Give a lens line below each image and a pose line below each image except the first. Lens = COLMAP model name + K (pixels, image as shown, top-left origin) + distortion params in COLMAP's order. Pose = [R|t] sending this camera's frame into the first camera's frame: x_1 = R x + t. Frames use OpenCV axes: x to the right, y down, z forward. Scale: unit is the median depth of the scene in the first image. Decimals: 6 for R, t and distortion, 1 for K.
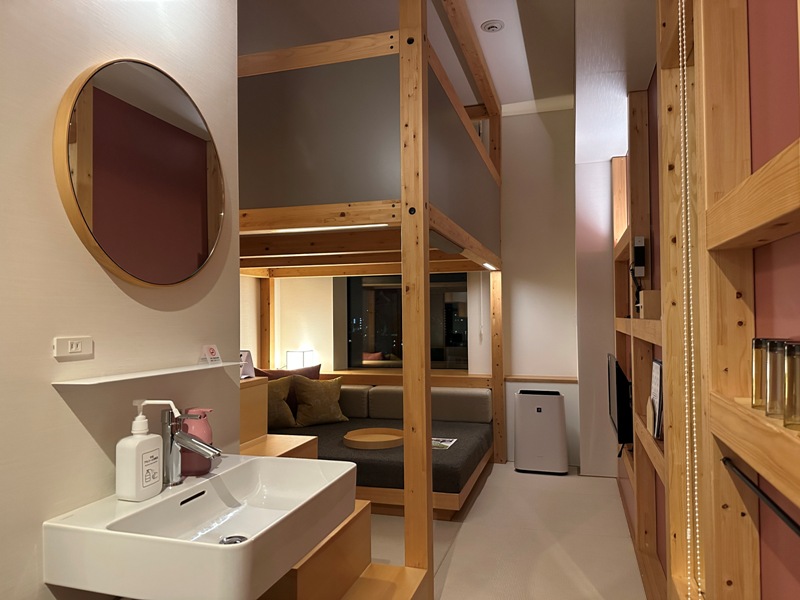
lens RADIAL K [[555.7, 0, 400.9], [0, 555.7, 306.3], [0, 0, 1]] dist [0.111905, -0.169170]
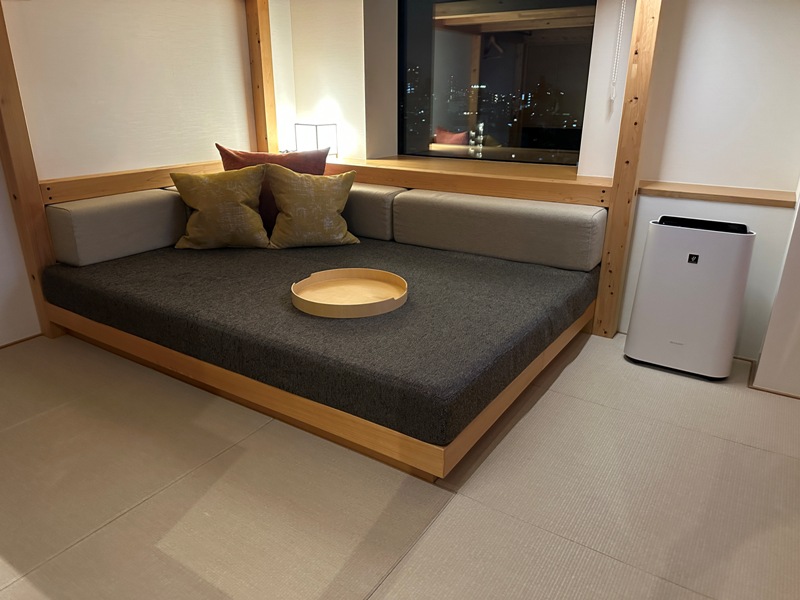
lens RADIAL K [[555.7, 0, 400.9], [0, 555.7, 306.3], [0, 0, 1]] dist [0.111905, -0.169170]
pose [[0.959655, 0.113607, -0.257209, 0.122323], [-0.009530, 0.927359, 0.374051, 0.035926], [0.281020, -0.356509, 0.891027, 0.433888]]
